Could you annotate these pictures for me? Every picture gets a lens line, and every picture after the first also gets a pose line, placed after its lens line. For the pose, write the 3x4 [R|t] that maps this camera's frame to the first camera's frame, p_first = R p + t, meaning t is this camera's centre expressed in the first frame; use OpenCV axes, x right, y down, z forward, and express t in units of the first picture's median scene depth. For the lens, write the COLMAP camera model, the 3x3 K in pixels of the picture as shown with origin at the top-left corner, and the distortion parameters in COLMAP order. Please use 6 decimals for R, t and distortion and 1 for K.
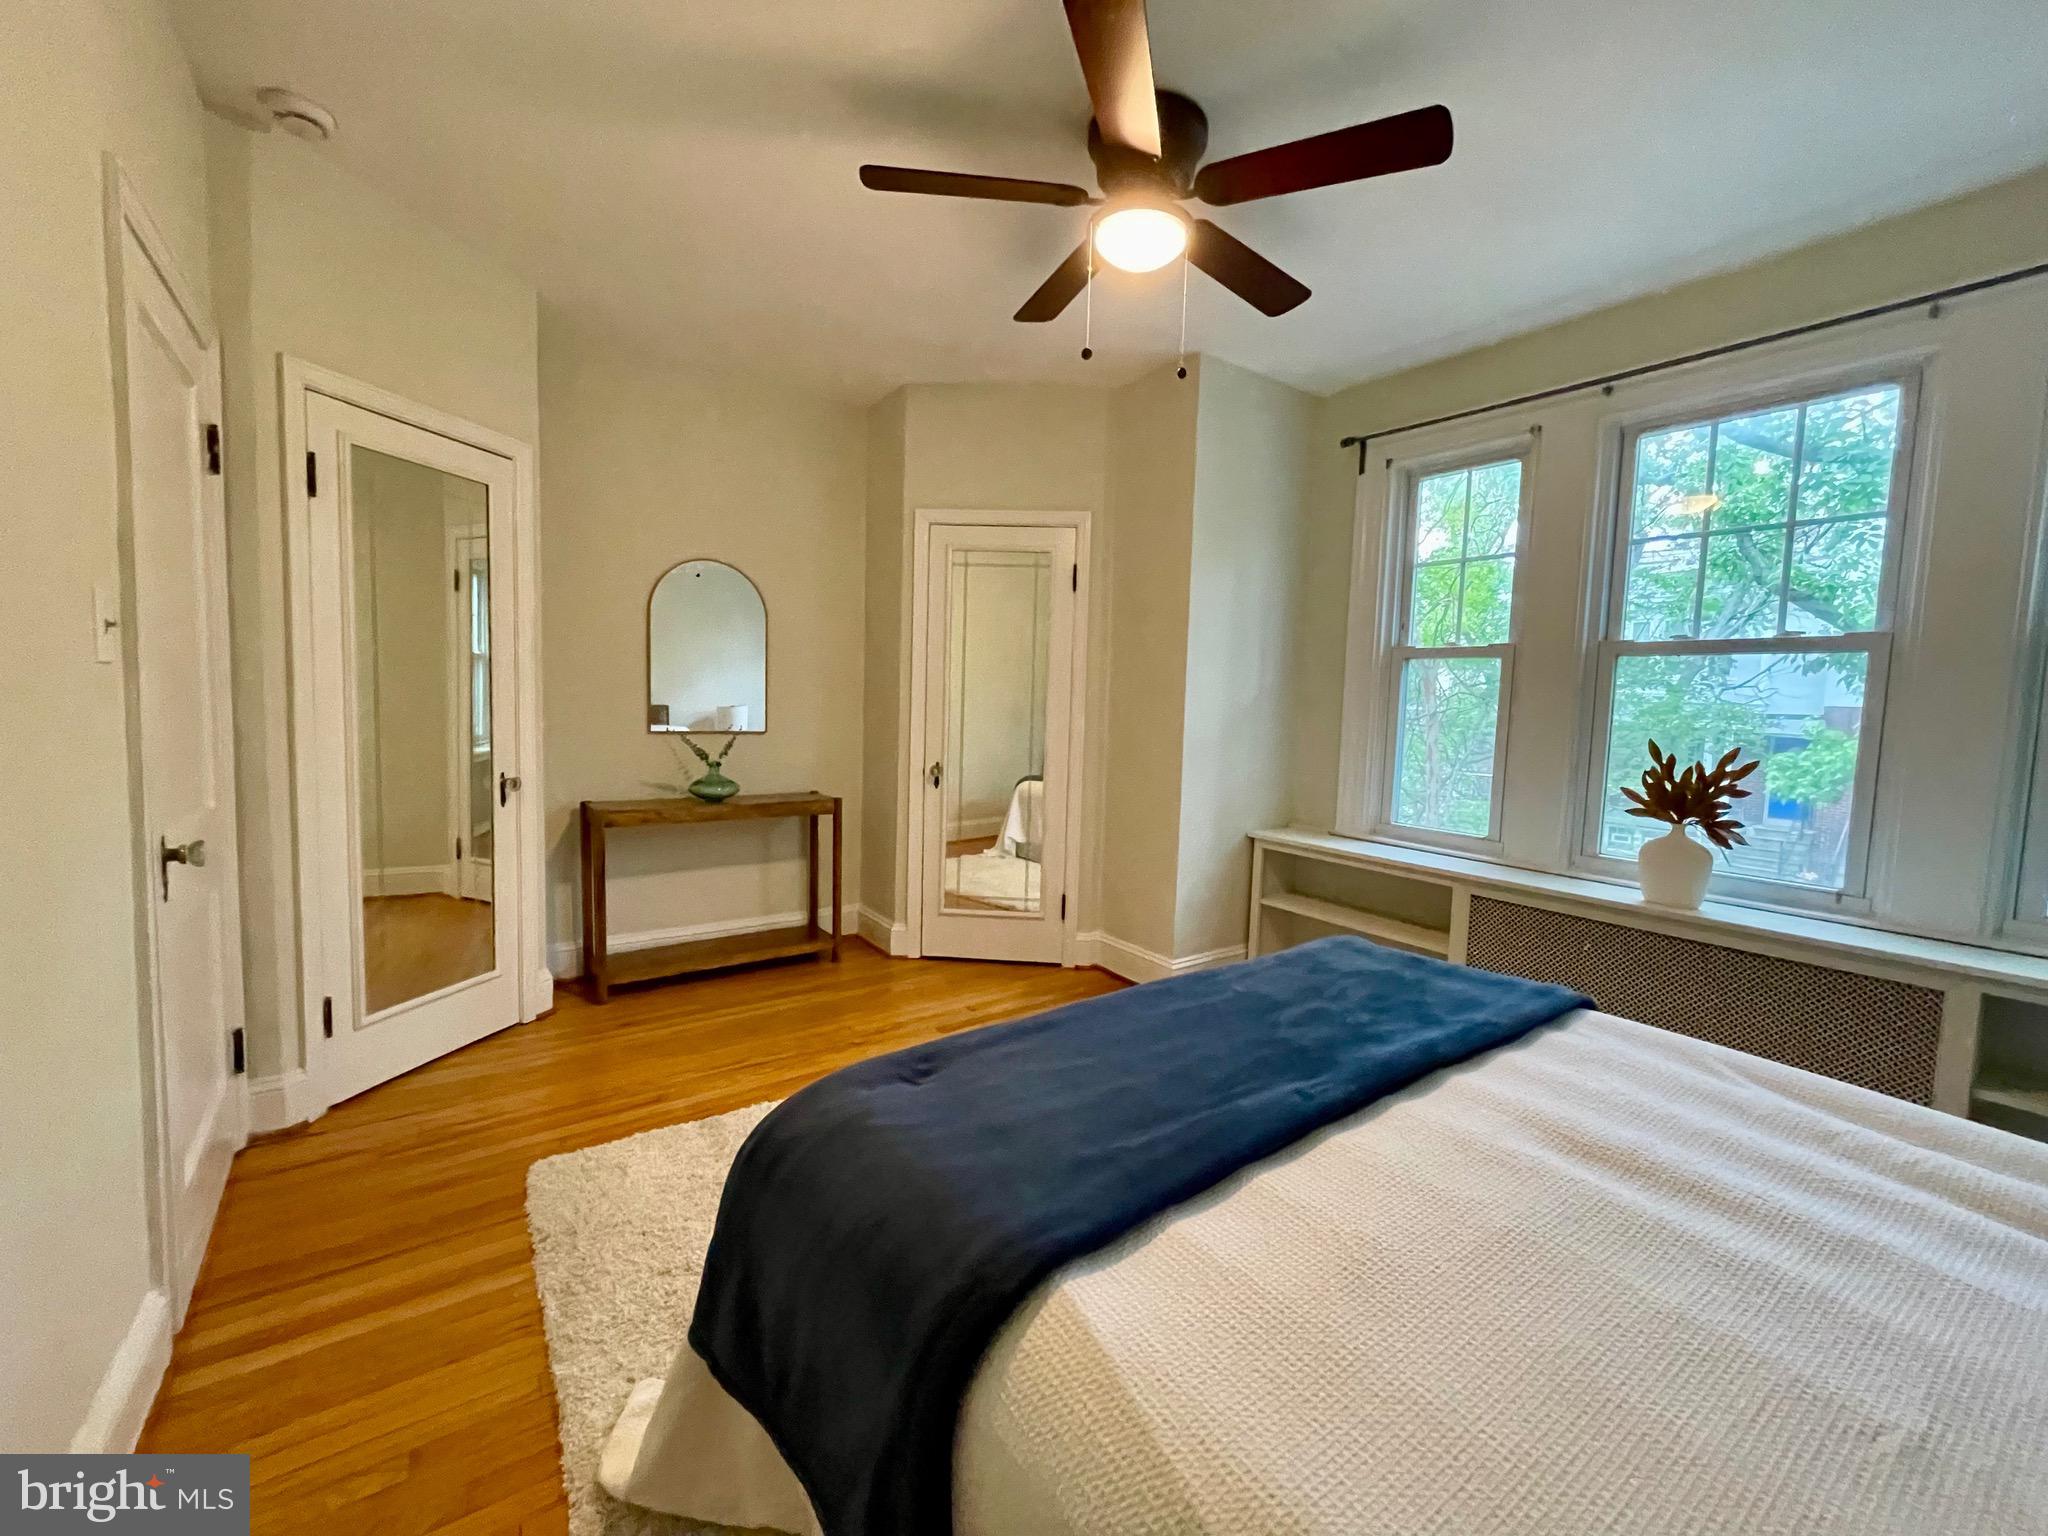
lens RADIAL K [[826.1, 0, 1024.6], [0, 826.1, 764.0], [0, 0, 1]] dist [-0.001059, -0.000286]
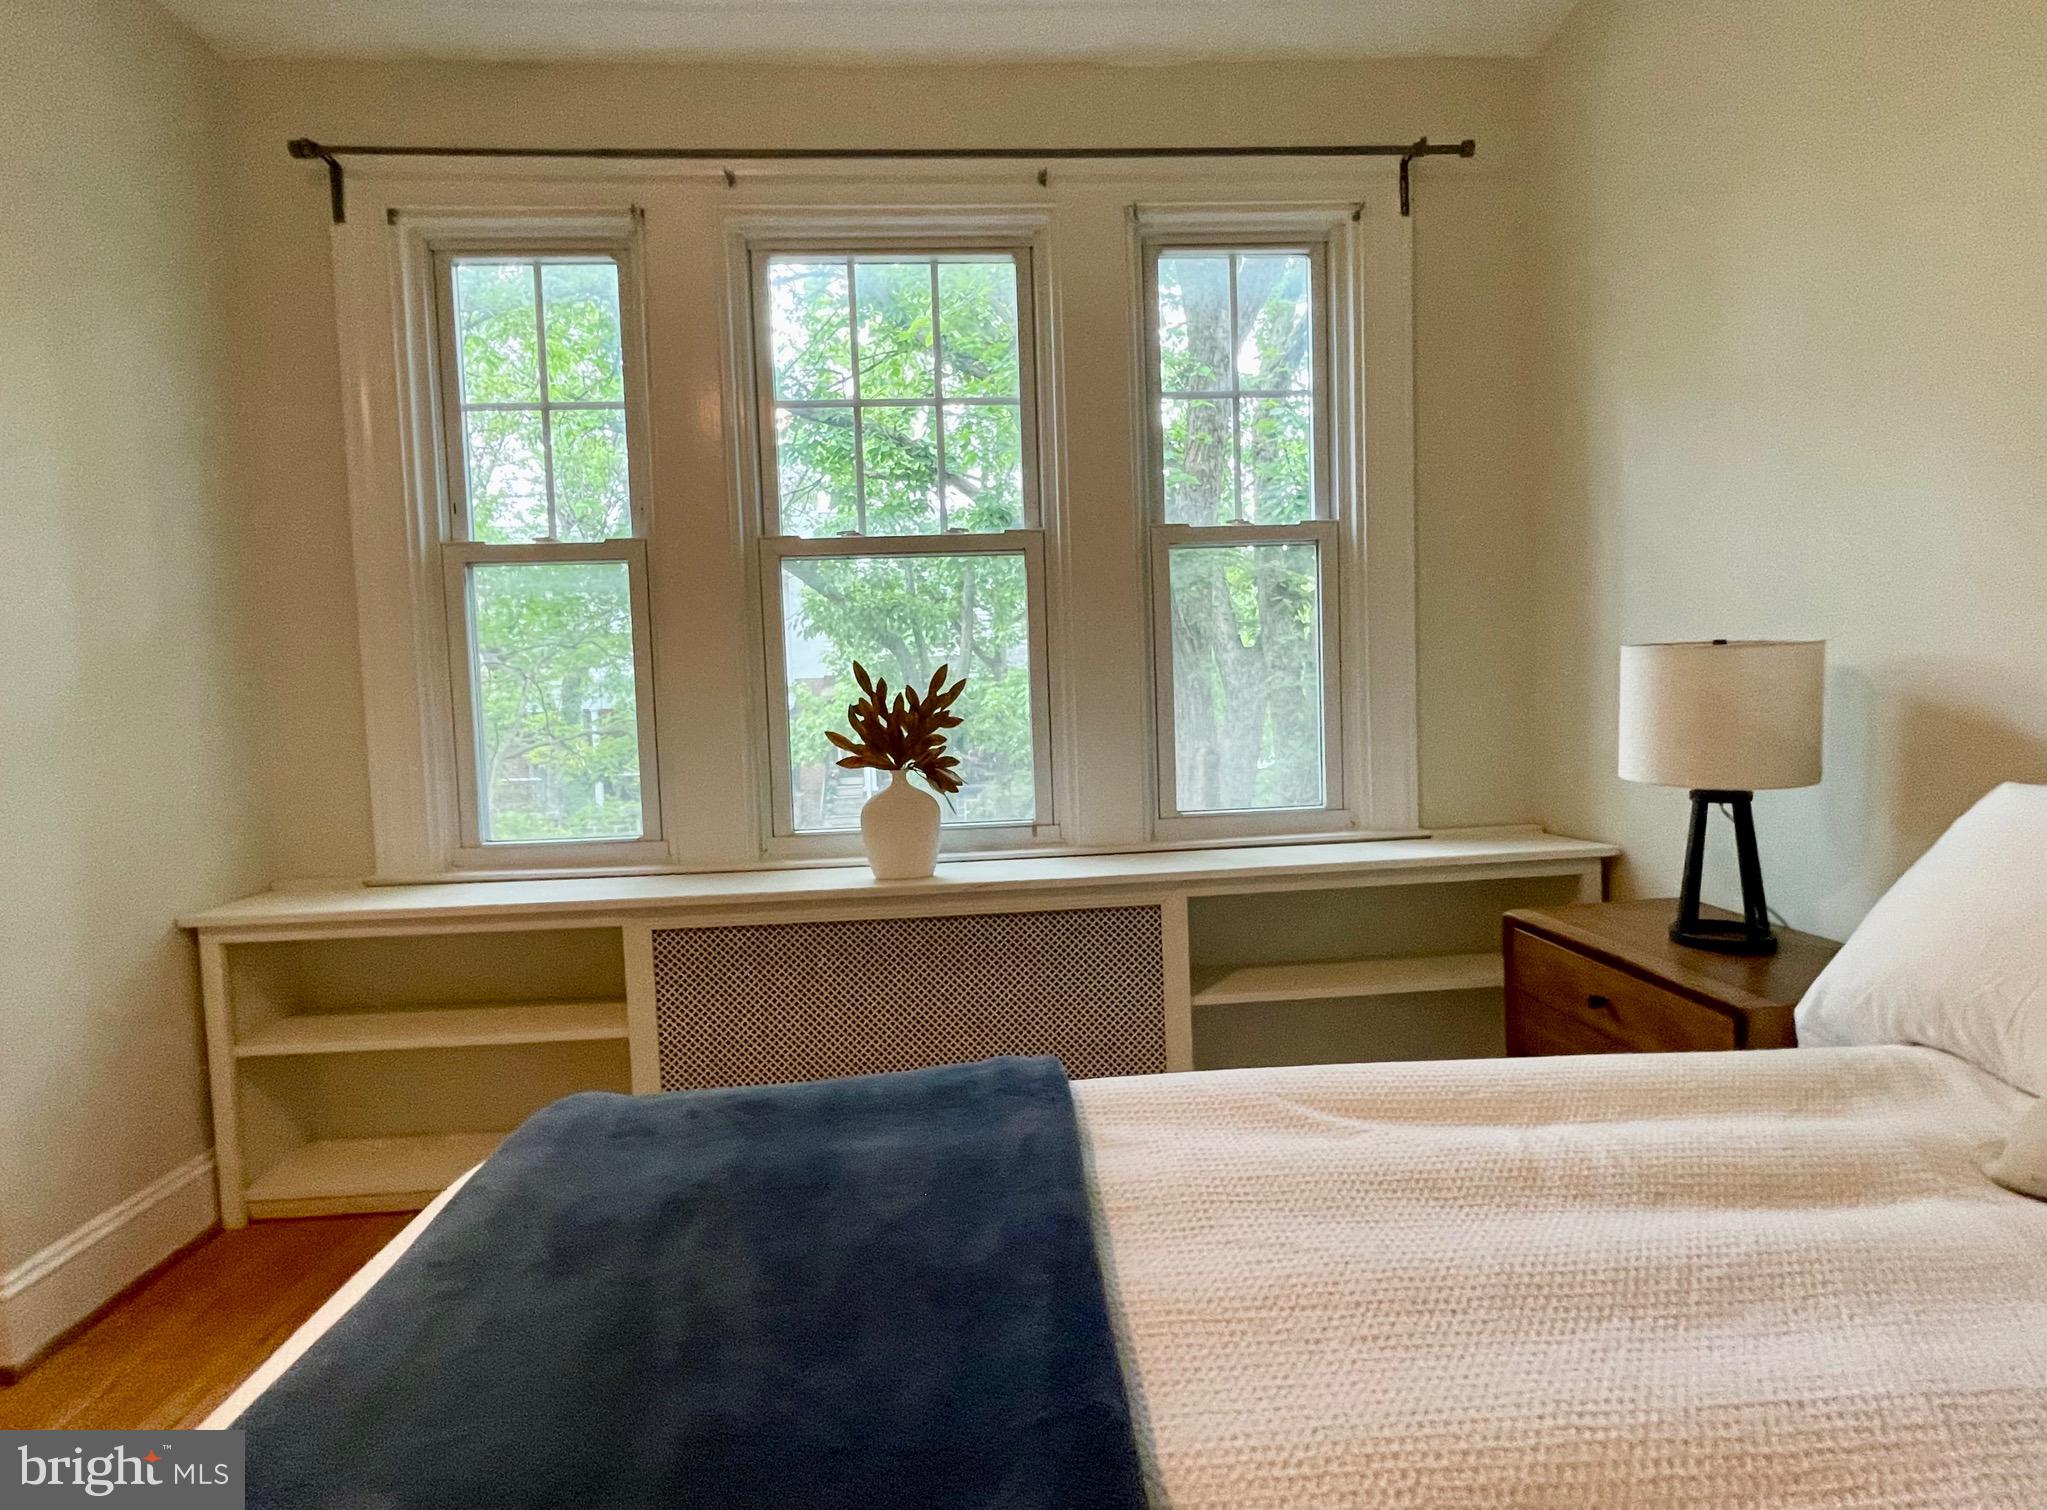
lens RADIAL K [[997.2, 0, 1024.1], [0, 997.2, 749.4], [0, 0, 1]] dist [-0.003356, -0.000476]
pose [[0.530557, -0.099510, 0.841788, 0.075829], [0.118710, 0.992021, 0.042450, 0.026003], [-0.839296, 0.077407, 0.538137, 0.369354]]
